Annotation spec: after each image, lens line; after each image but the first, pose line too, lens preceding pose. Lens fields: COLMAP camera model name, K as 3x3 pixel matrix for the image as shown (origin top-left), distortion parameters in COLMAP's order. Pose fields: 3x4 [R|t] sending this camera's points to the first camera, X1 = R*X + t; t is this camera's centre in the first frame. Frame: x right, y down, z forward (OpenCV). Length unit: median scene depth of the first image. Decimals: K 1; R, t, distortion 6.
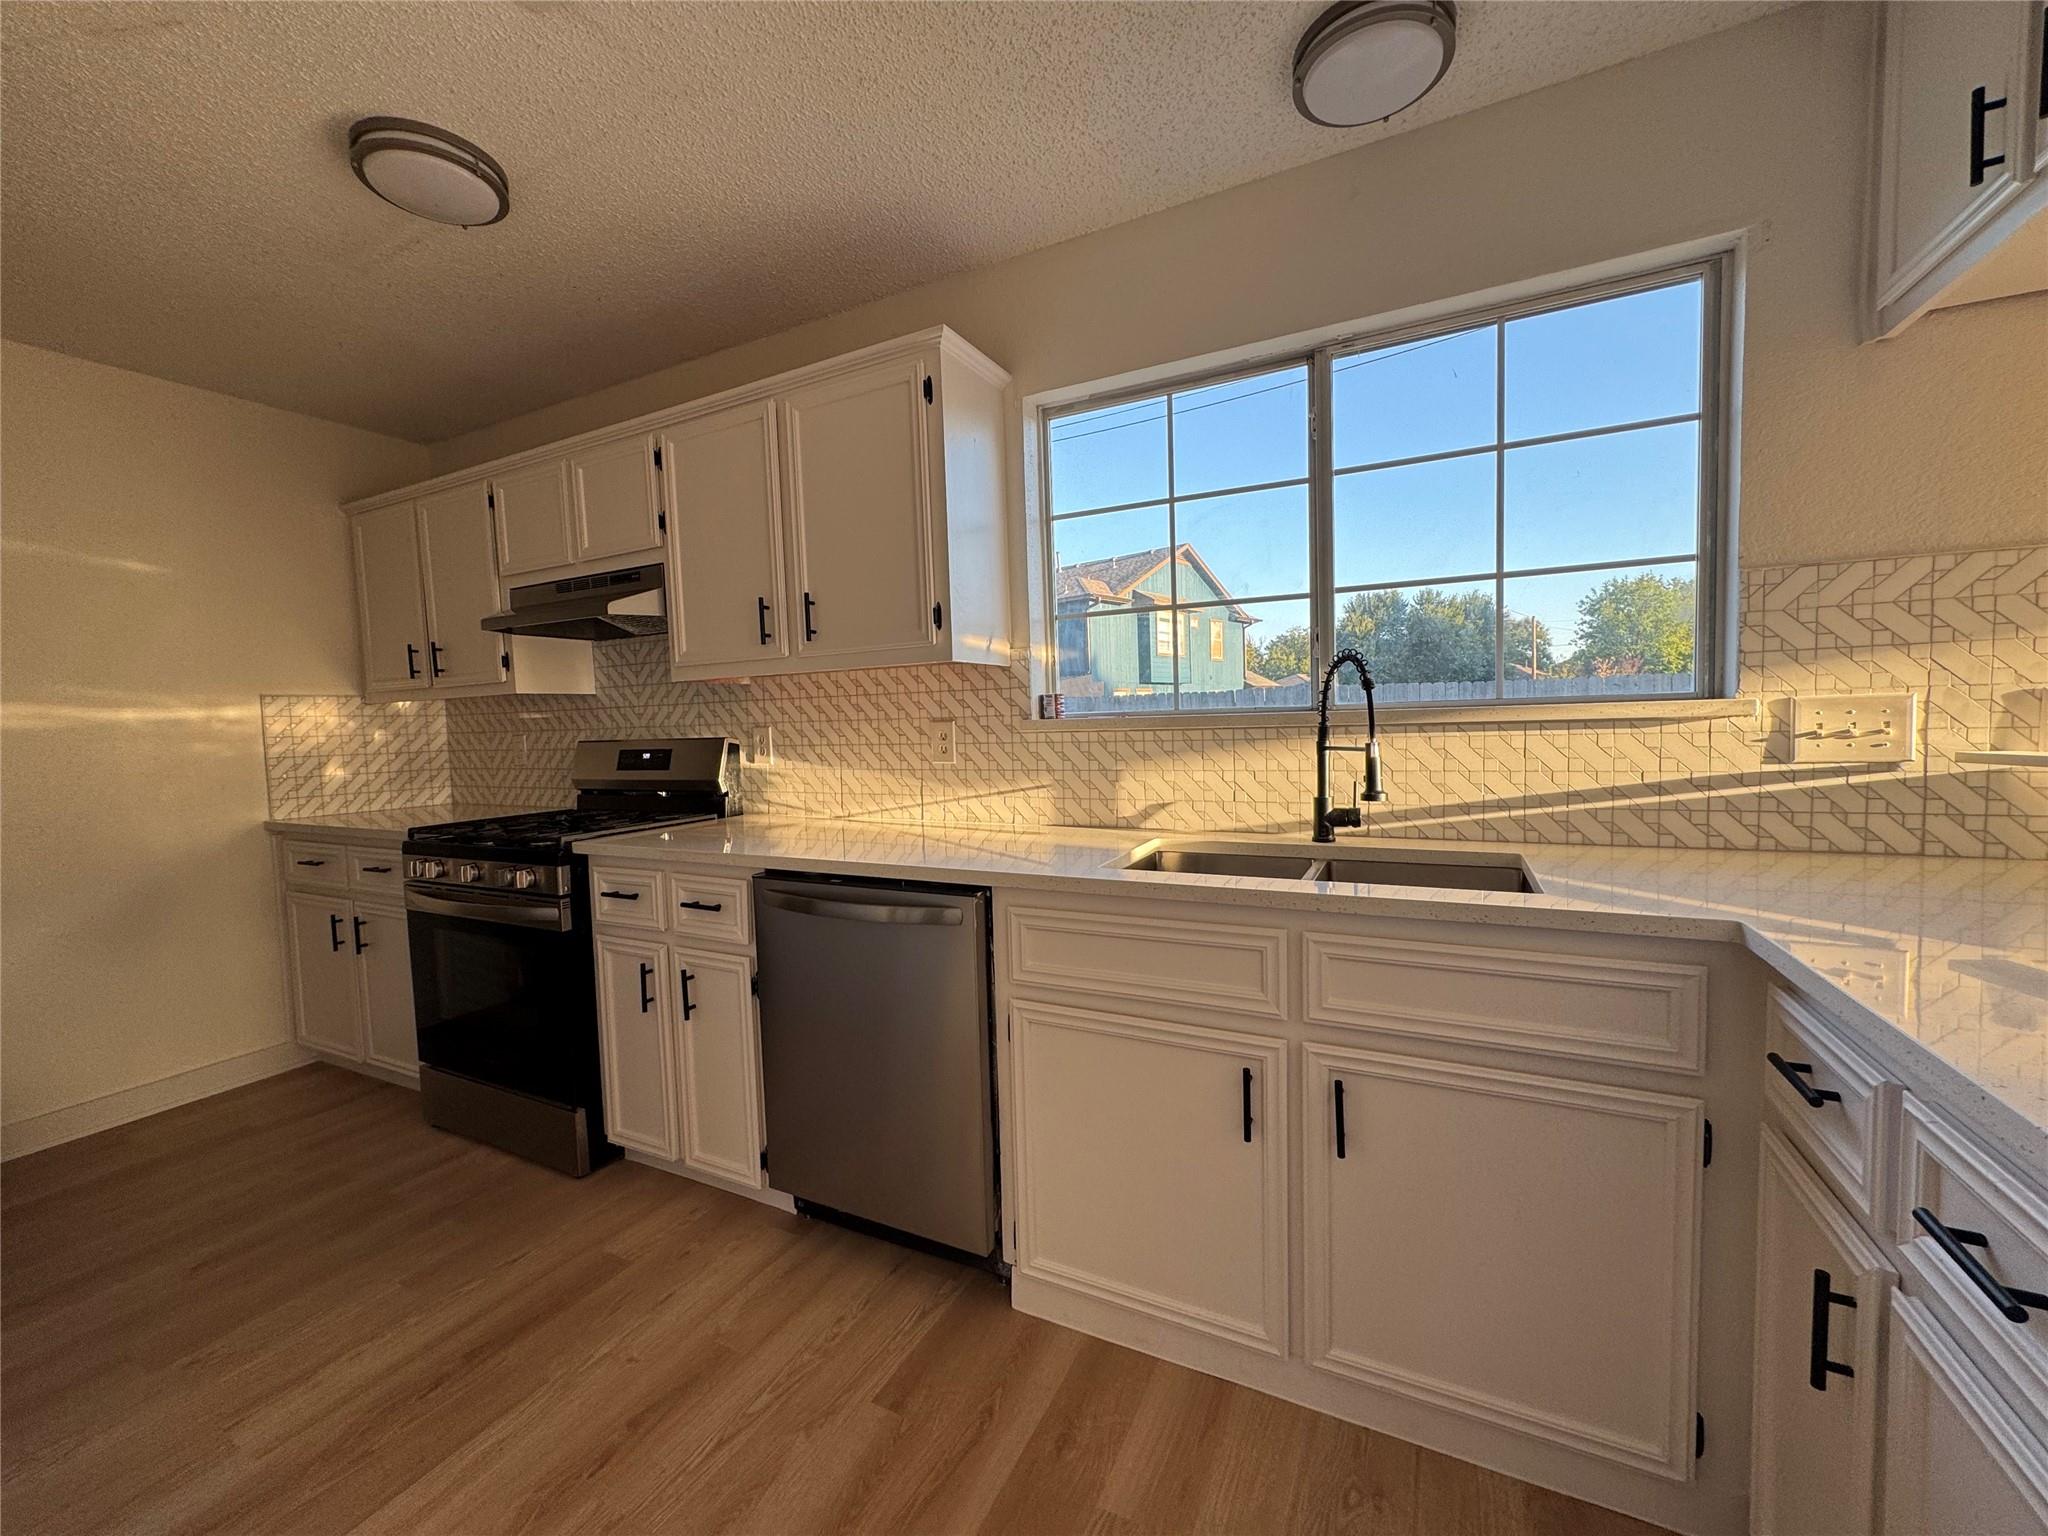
lens RADIAL K [[813.6, 0, 1028.7], [0, 813.6, 769.3], [0, 0, 1]] dist [-0.002022, 0.000354]
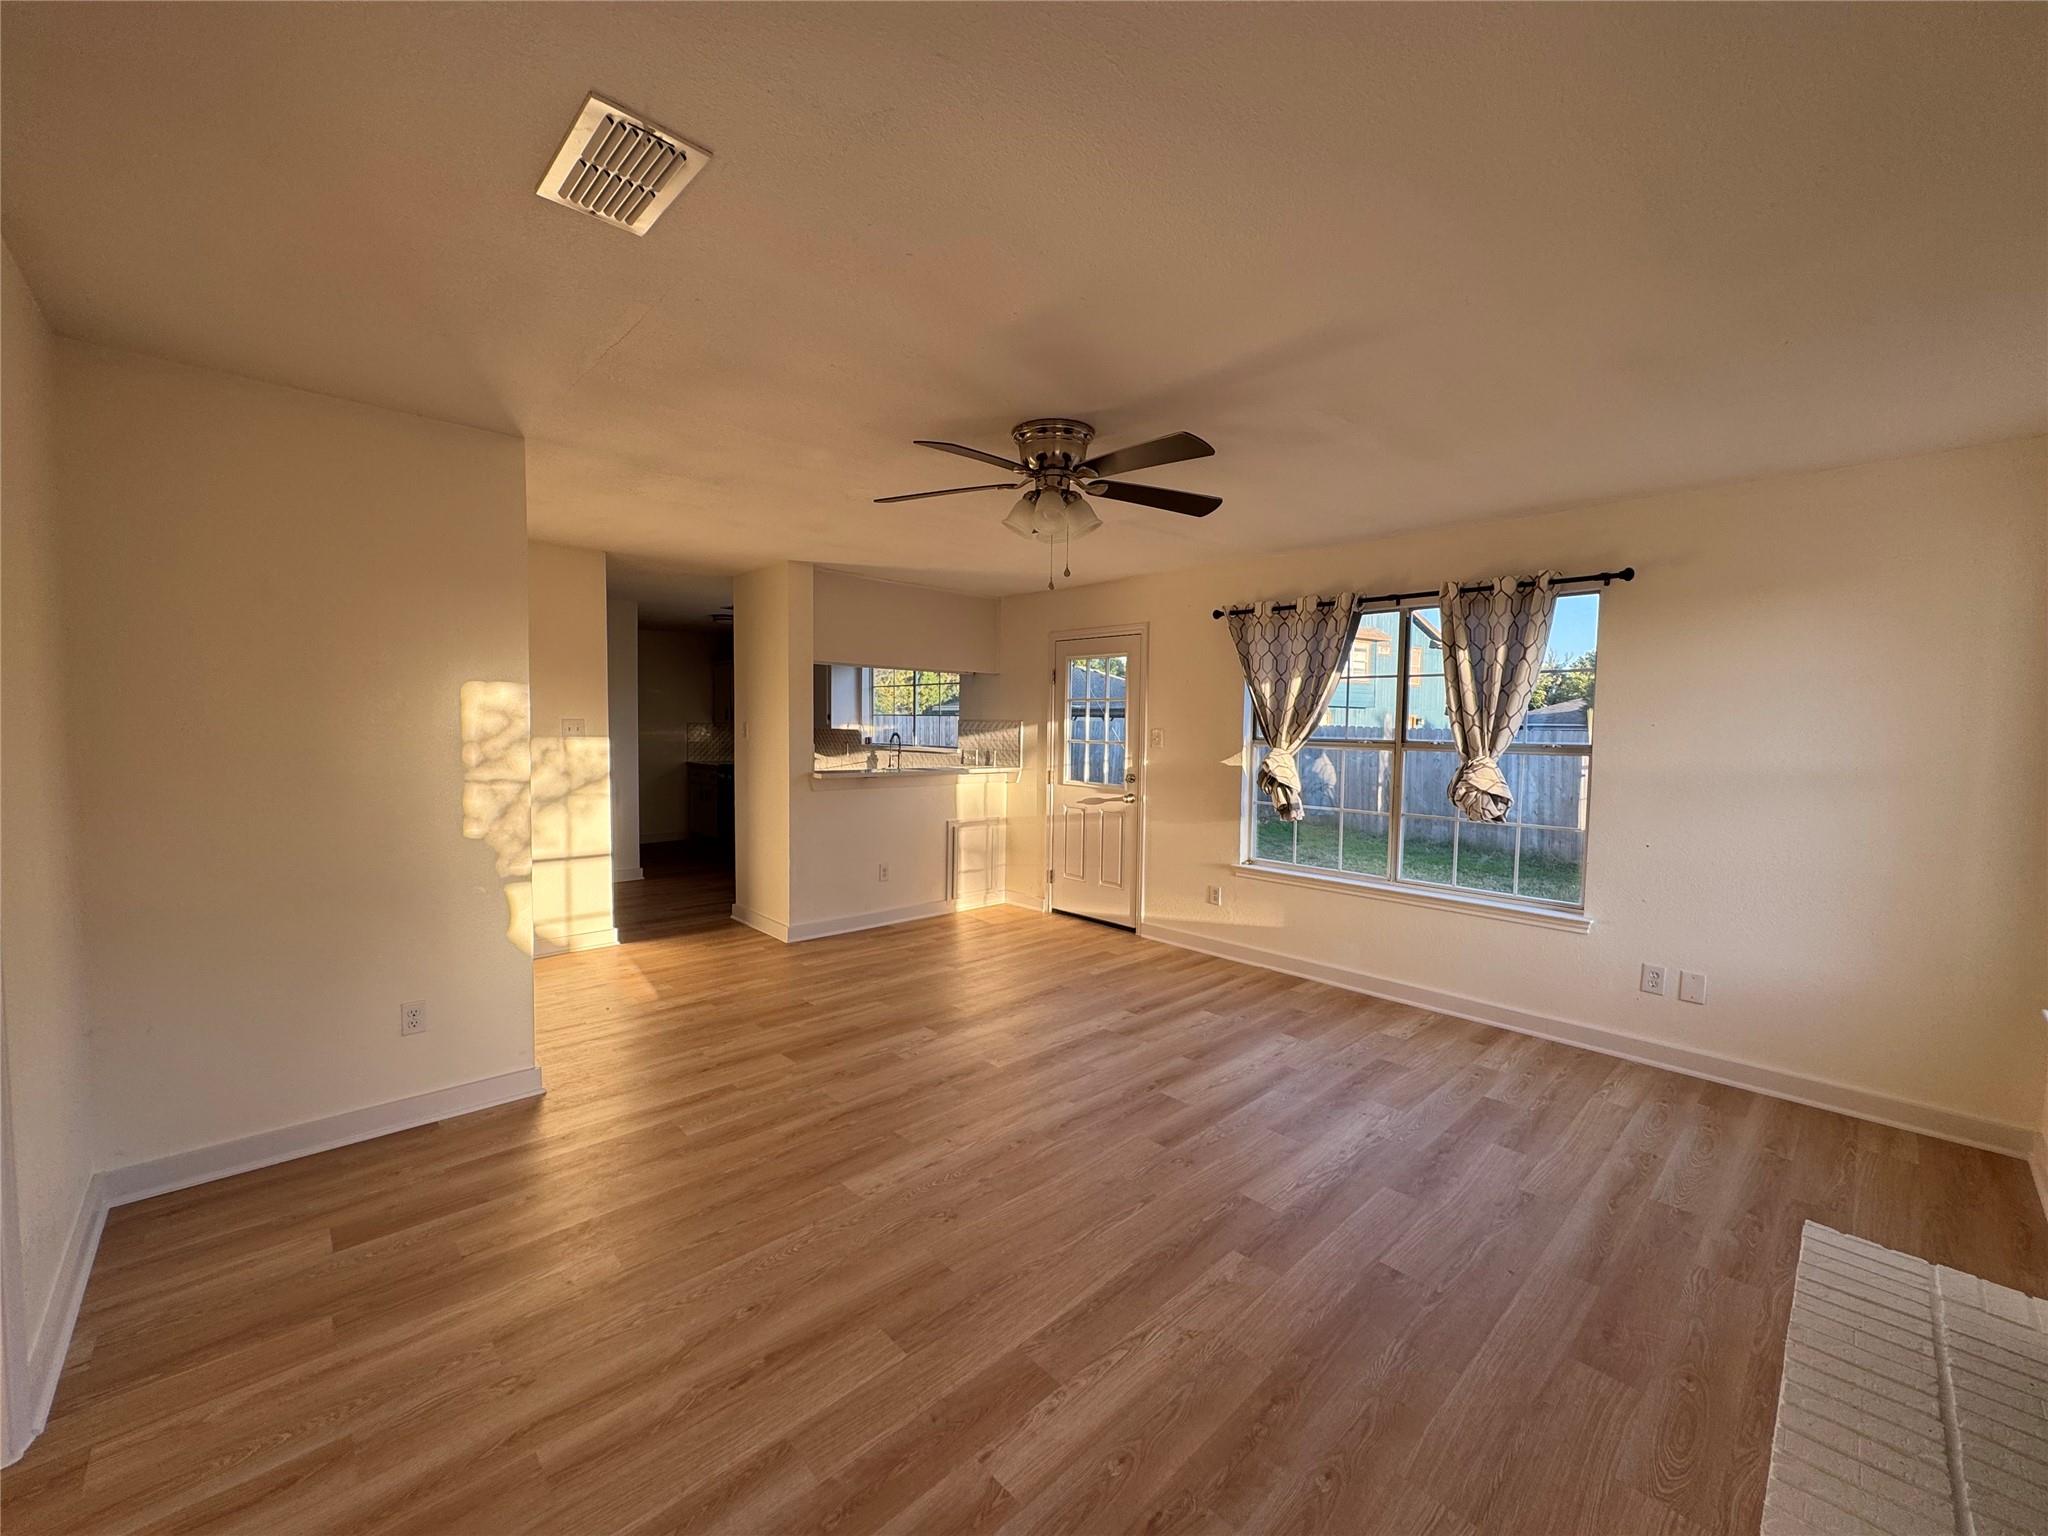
lens RADIAL K [[813.6, 0, 1019.7], [0, 813.6, 767.9], [0, 0, 1]] dist [-0.002022, 0.000354]
pose [[0.939950, 0.063619, -0.335331, 1.924723], [-0.065186, 0.997851, 0.006593, -0.025881], [0.335030, 0.015662, 0.942077, -2.205995]]
